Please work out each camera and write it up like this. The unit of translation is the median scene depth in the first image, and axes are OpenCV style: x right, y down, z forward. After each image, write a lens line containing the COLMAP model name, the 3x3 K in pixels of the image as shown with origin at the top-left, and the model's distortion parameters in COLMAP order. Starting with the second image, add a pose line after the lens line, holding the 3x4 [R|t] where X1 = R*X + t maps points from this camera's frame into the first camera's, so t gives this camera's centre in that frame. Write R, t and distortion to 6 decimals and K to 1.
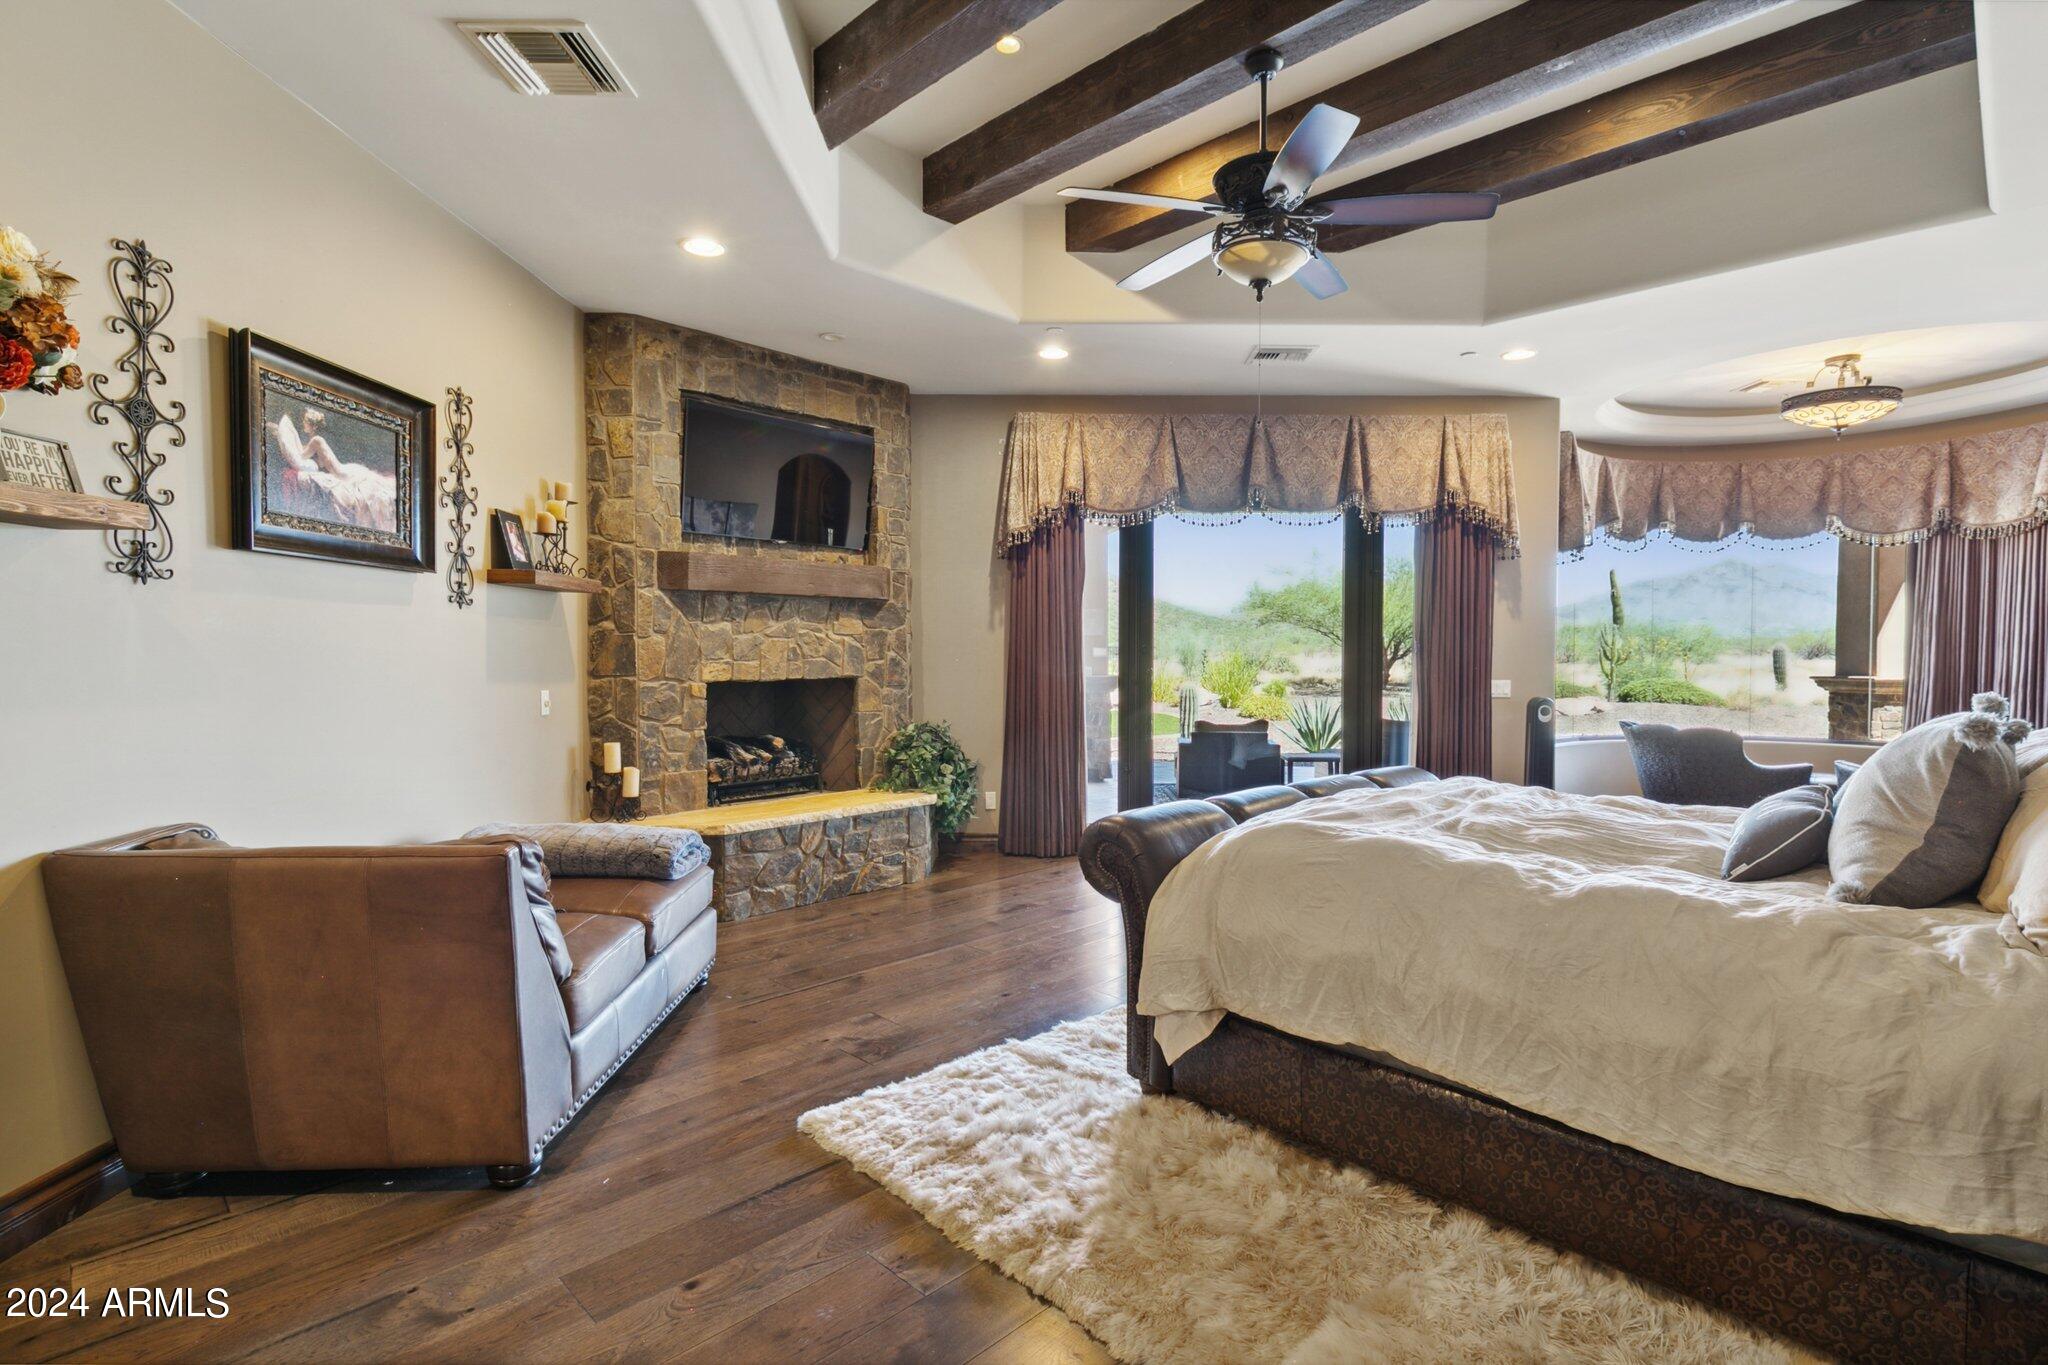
lens RADIAL K [[990.0, 0, 1020.9], [0, 990.0, 685.3], [0, 0, 1]] dist [-0.001919, -0.000691]
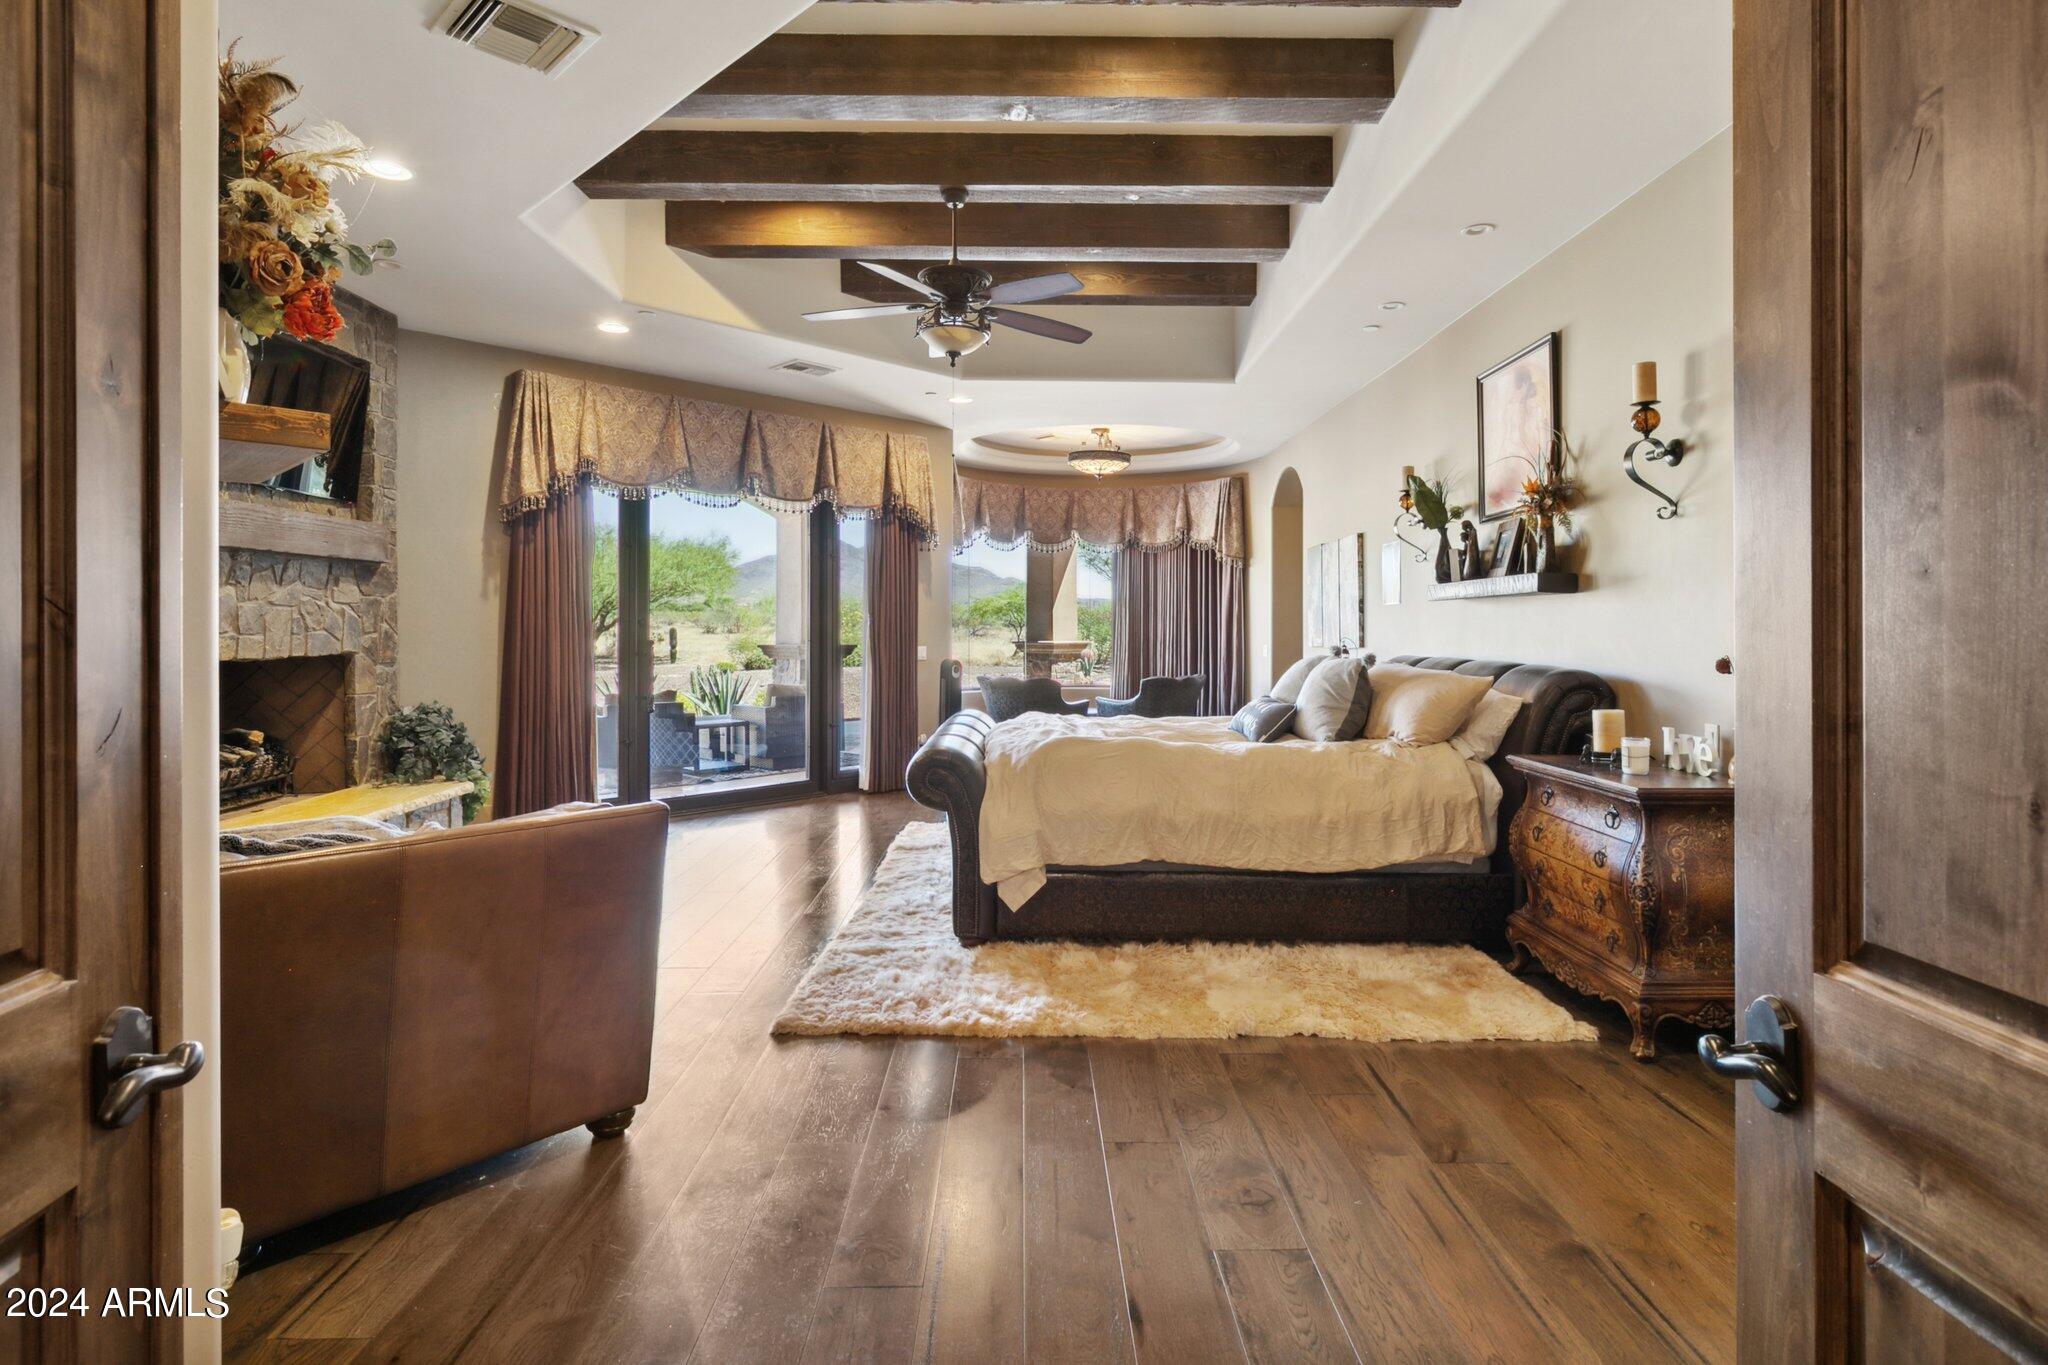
lens RADIAL K [[1041.8, 0, 1054.9], [0, 1041.8, 627.2], [0, 0, 1]] dist [-0.000451, -0.000881]
pose [[0.693939, -0.001033, 0.720033, -0.376266], [0.021997, 0.999563, -0.019765, 0.000208], [-0.719697, 0.029554, 0.693659, -0.044901]]
